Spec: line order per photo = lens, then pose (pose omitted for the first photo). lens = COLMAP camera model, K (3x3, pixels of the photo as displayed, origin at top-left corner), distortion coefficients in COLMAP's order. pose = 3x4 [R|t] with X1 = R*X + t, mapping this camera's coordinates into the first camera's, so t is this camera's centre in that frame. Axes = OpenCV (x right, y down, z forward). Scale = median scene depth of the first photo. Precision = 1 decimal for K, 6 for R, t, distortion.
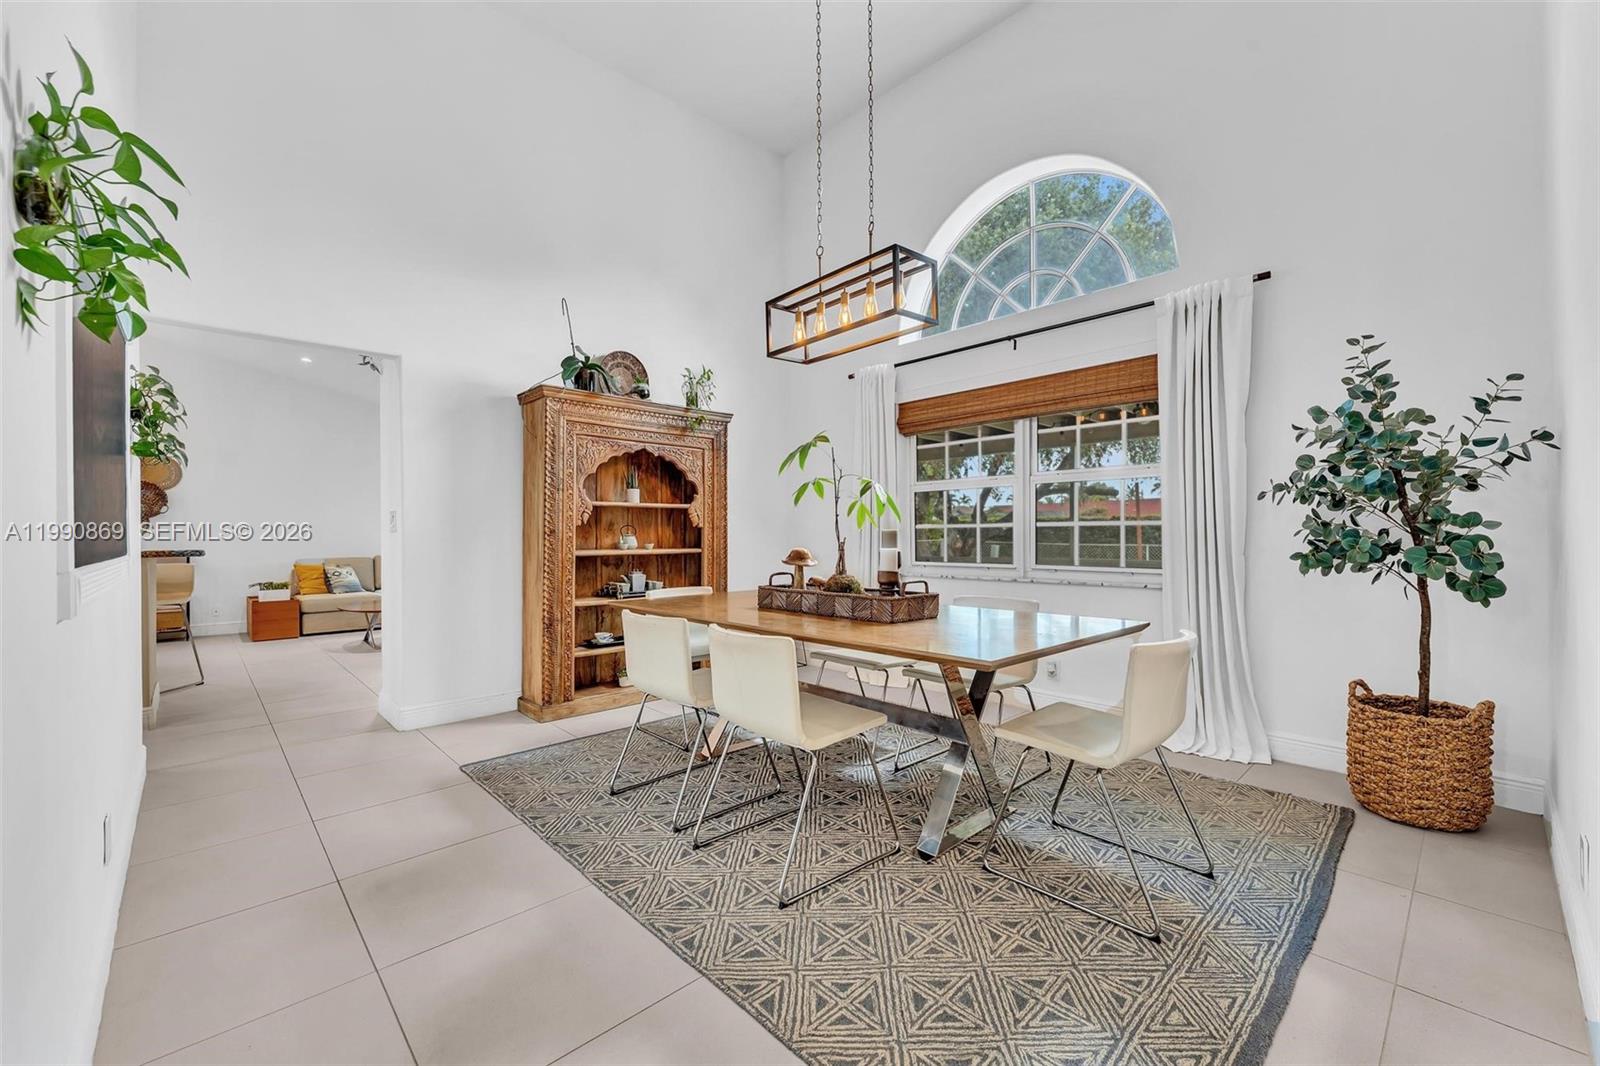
lens RADIAL K [[643.0, 0, 799.1], [0, 643.0, 535.2], [0, 0, 1]] dist [-0.000078, 0.000075]
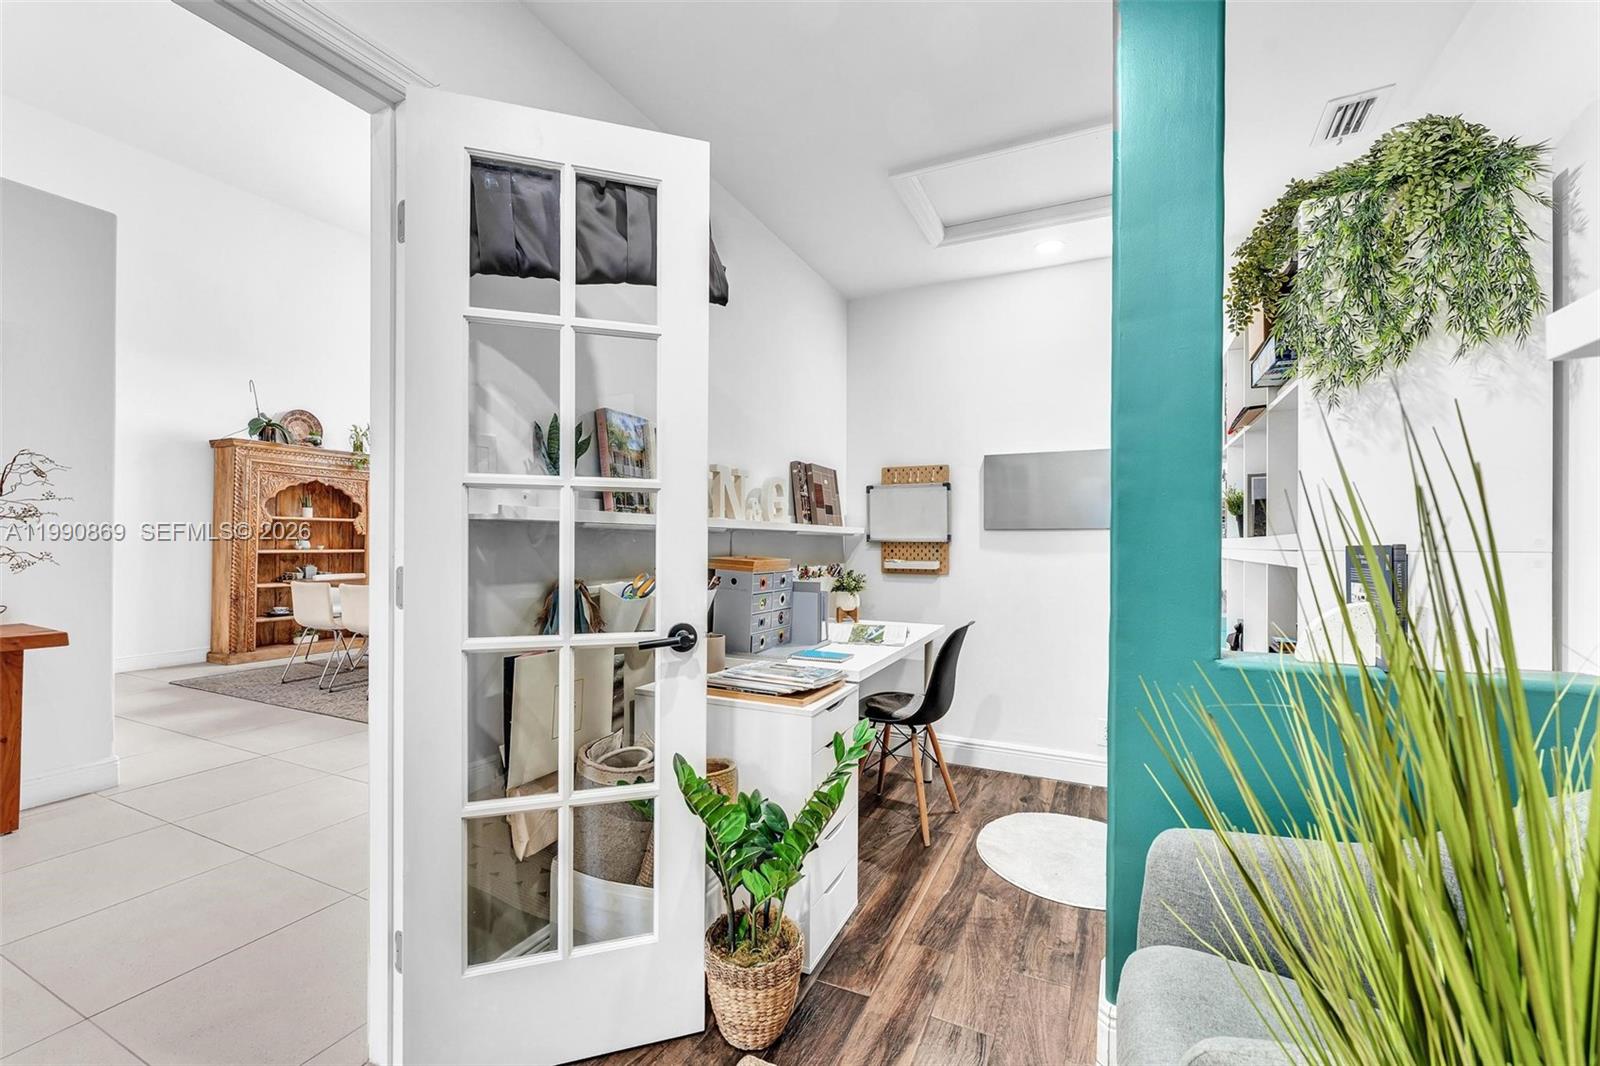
lens RADIAL K [[643.0, 0, 799.1], [0, 643.0, 535.2], [0, 0, 1]] dist [-0.000078, 0.000075]
pose [[0.929433, 0.008280, 0.368898, 0.242625], [-0.003560, 0.999903, -0.013473, 0.005426], [-0.368974, 0.011209, 0.929372, -0.769928]]
